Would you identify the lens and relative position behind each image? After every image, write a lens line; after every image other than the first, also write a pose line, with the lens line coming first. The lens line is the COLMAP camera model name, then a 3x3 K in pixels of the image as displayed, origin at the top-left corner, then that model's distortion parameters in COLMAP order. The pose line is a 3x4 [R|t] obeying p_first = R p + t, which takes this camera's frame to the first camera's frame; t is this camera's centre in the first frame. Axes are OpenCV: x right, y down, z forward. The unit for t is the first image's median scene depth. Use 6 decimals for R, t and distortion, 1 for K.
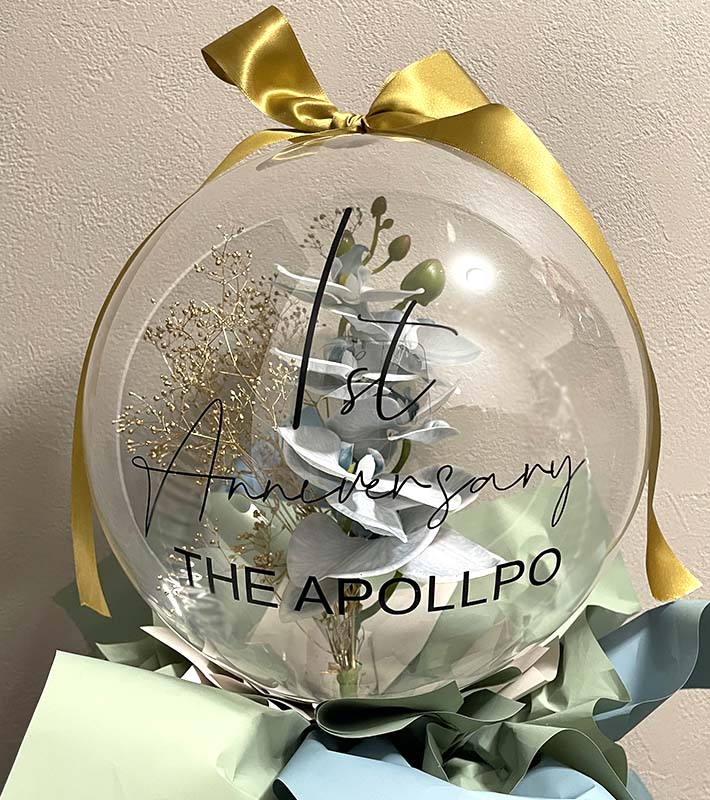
lens RADIAL K [[781.4, 0, 400.3], [0, 781.4, 398.8], [0, 0, 1]] dist [0.025384, -0.029225]
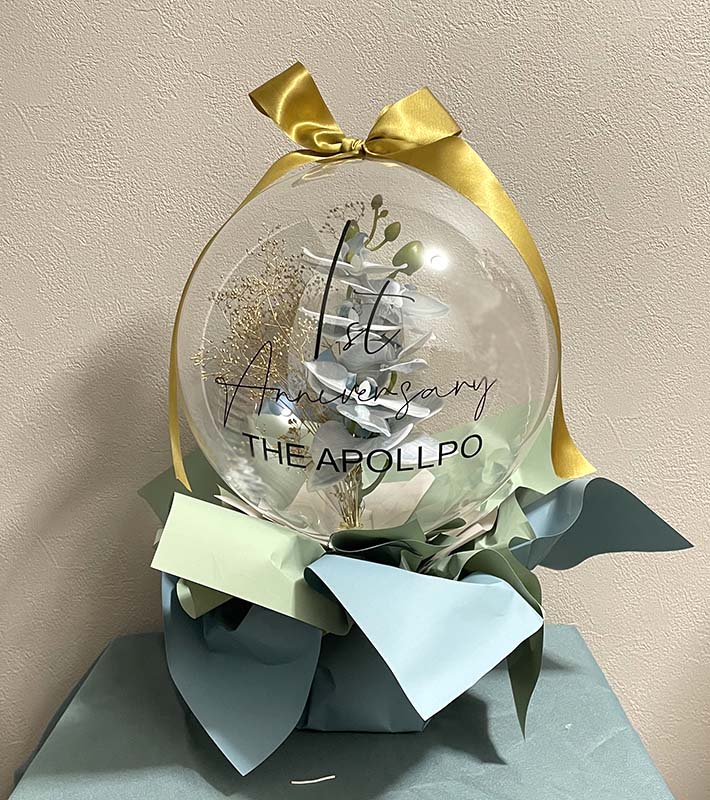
lens RADIAL K [[794.1, 0, 399.7], [0, 794.1, 397.3], [0, 0, 1]] dist [0.012980, -0.001672]
pose [[0.999473, 0.002670, -0.032355, 0.066687], [-0.000630, 0.998020, 0.062896, 0.008810], [0.032459, -0.062843, 0.997495, -0.461677]]
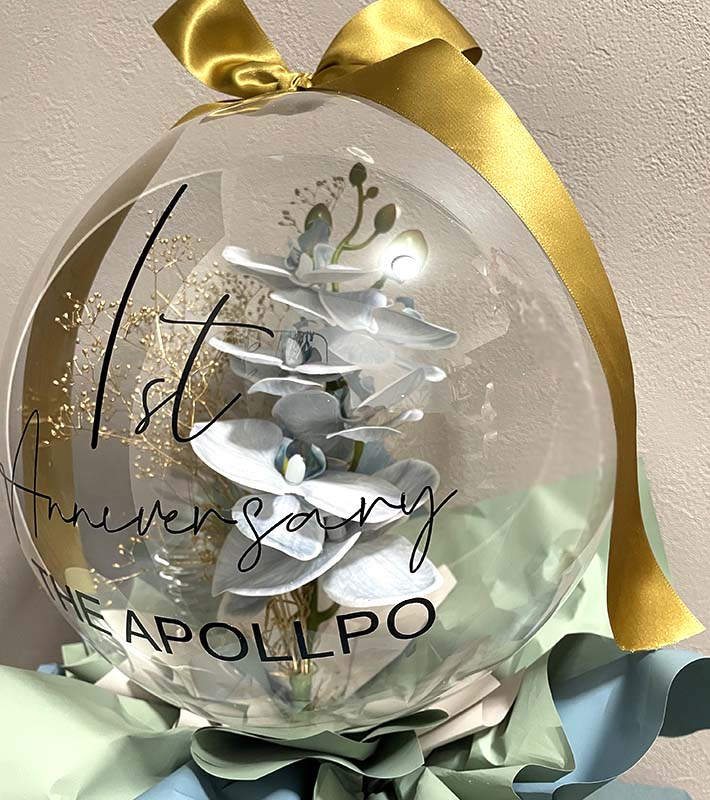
lens RADIAL K [[708.1, 0, 363.3], [0, 708.1, 398.4], [0, 0, 1]] dist [0.009490, -0.022560]
pose [[0.953848, 0.011677, -0.300062, 0.262335], [0.008524, 0.997788, 0.065928, -0.044795], [0.300168, -0.065443, 0.951639, 0.225819]]
